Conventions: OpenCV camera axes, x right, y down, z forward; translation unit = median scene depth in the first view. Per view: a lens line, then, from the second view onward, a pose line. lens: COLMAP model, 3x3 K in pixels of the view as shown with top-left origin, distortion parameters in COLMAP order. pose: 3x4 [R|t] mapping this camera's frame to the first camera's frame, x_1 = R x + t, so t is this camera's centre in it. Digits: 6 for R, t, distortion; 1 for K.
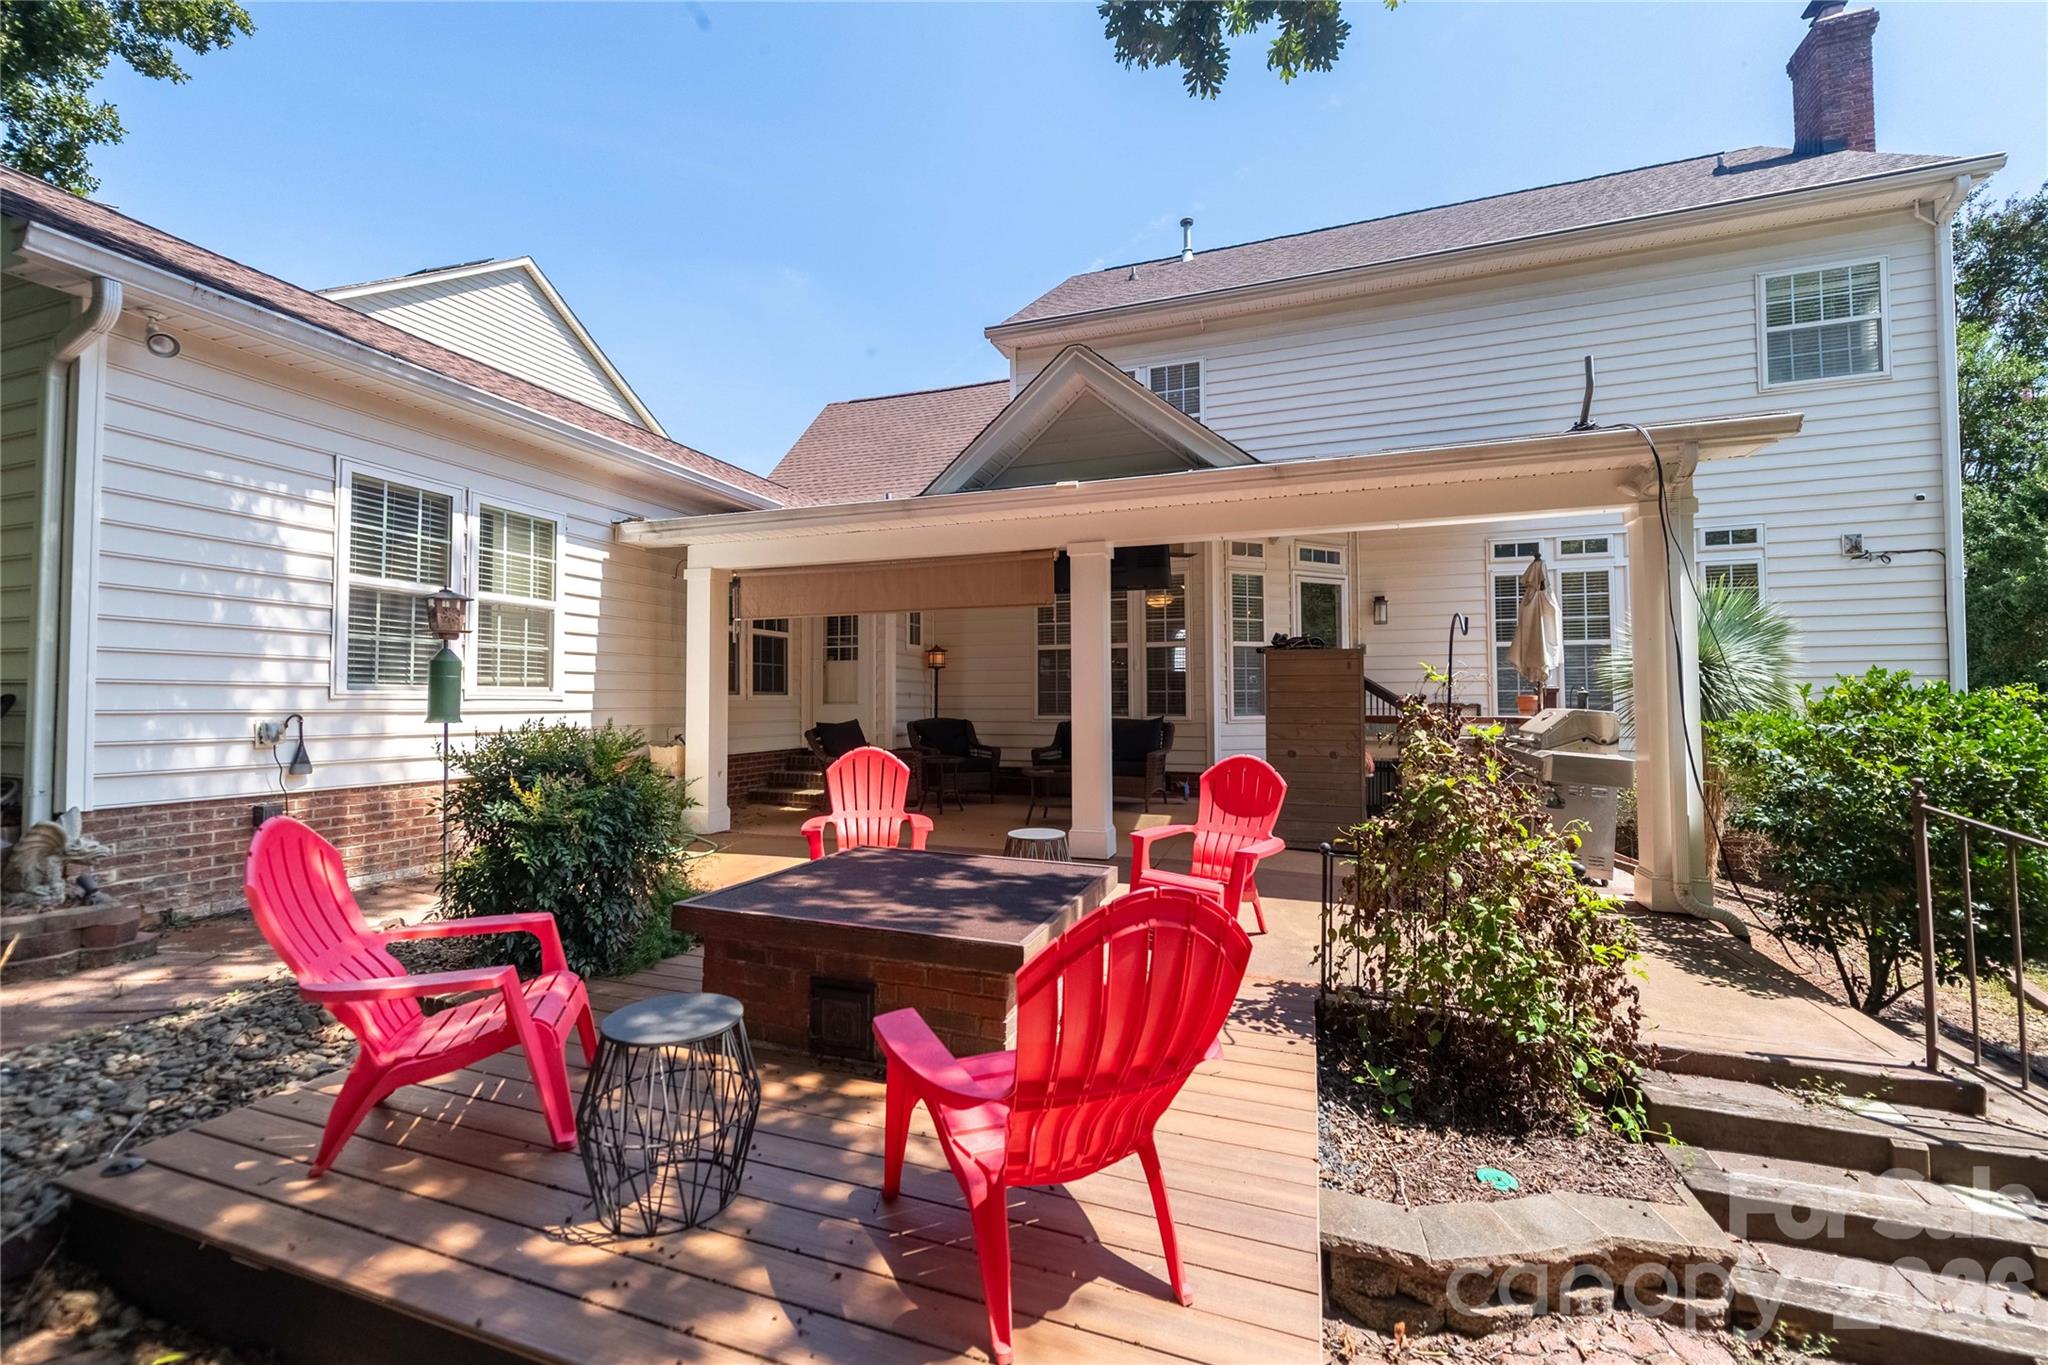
lens RADIAL K [[822.7, 0, 1028.3], [0, 822.7, 676.5], [0, 0, 1]] dist [0.001721, -0.000158]
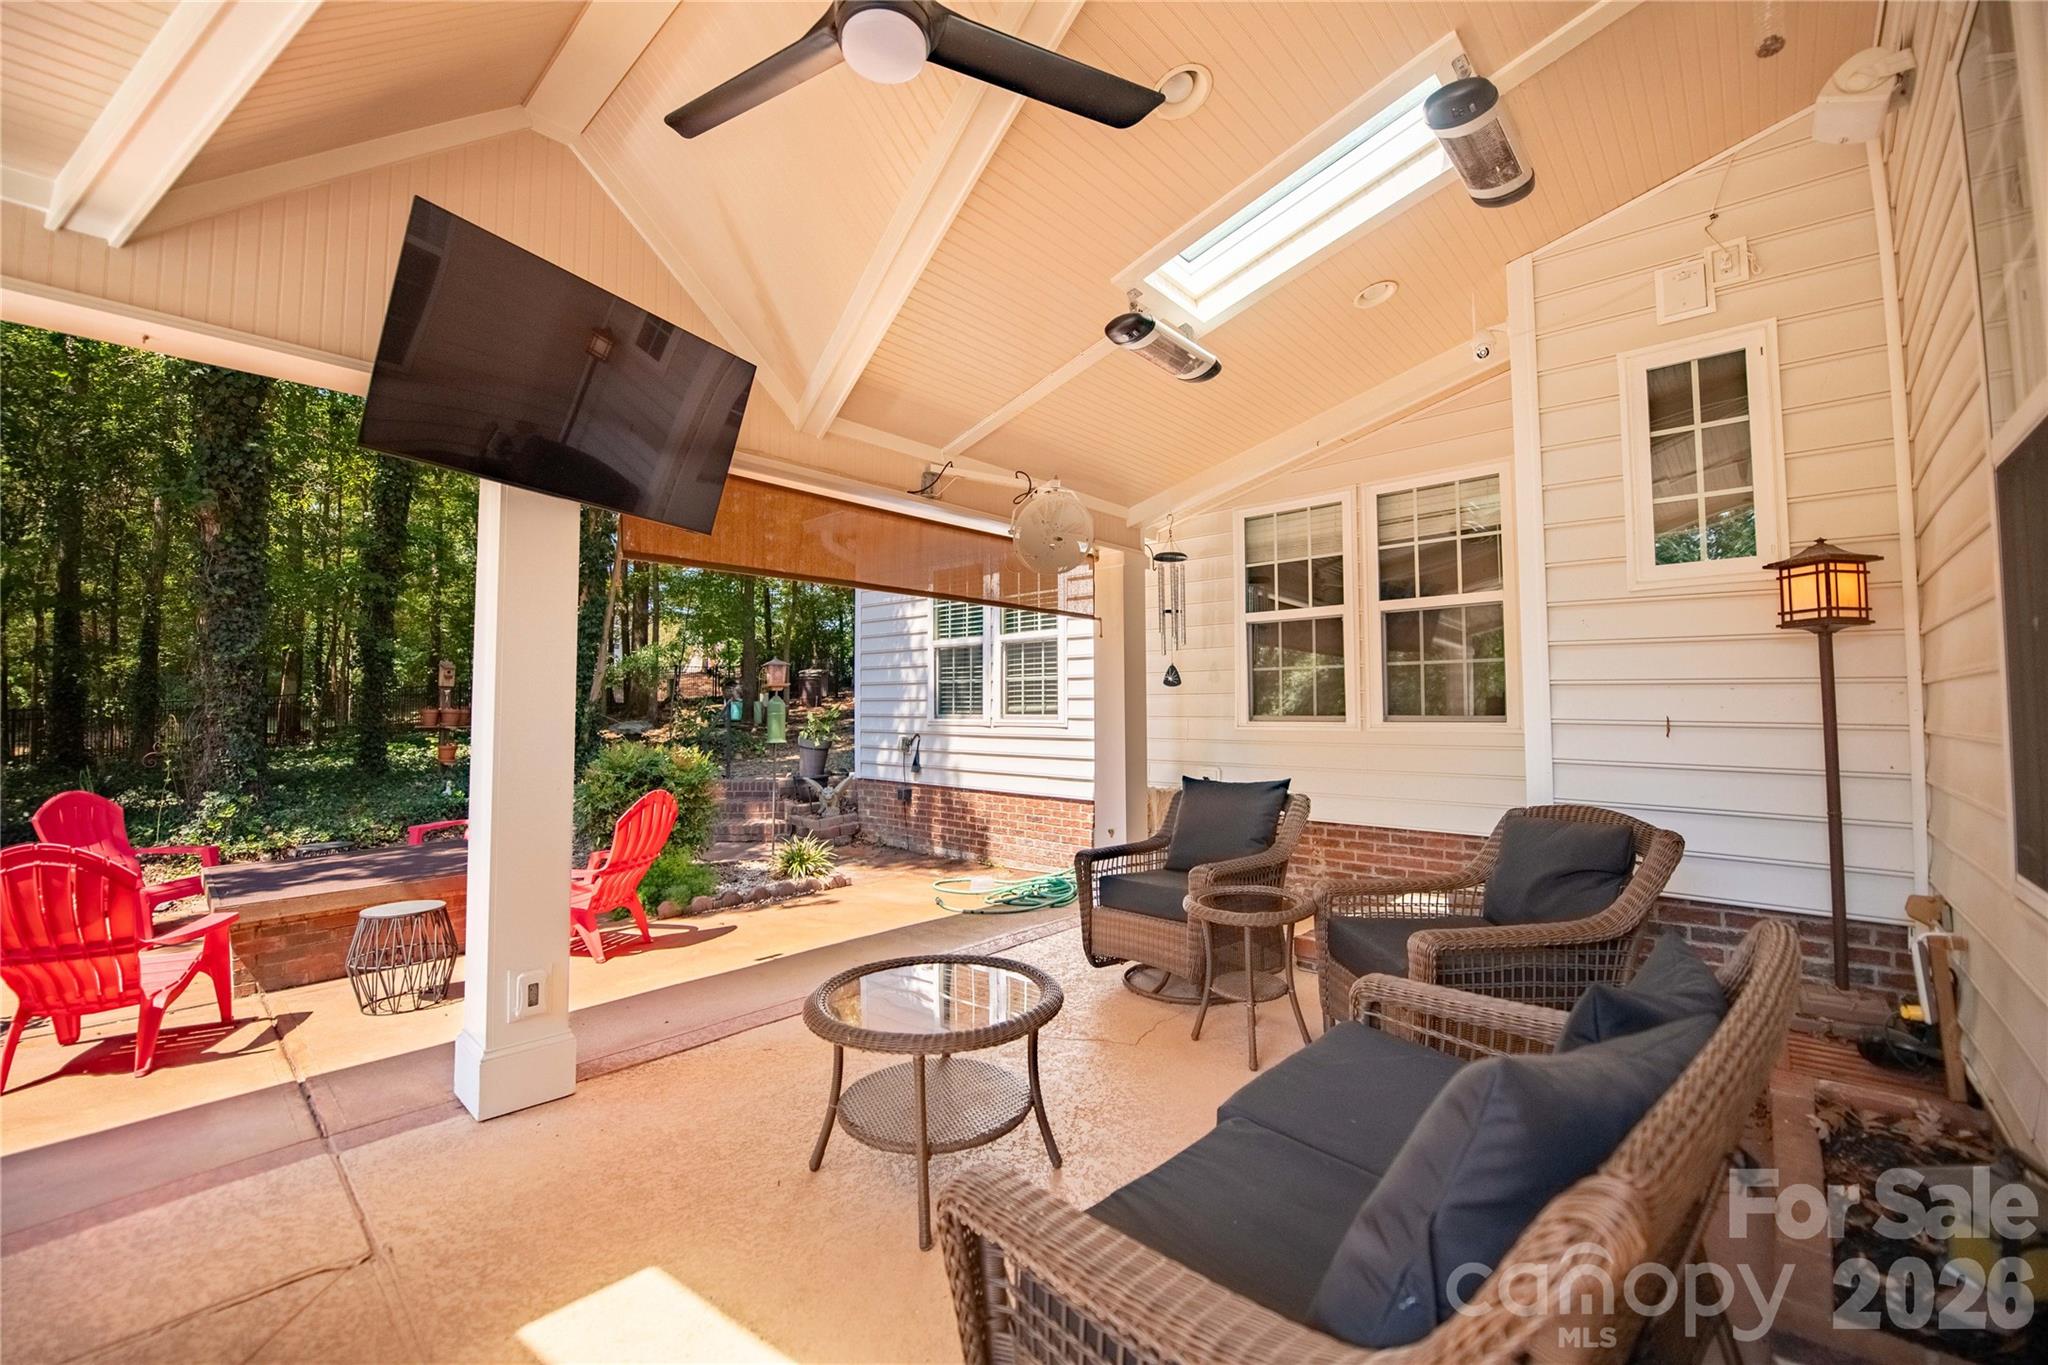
lens RADIAL K [[822.7, 0, 1028.3], [0, 822.7, 676.5], [0, 0, 1]] dist [0.001721, -0.000158]
pose [[-0.388704, -0.038142, -0.920573, 0.481675], [0.031220, 0.998024, -0.054533, 0.026784], [0.920834, -0.049937, -0.386745, 1.752217]]
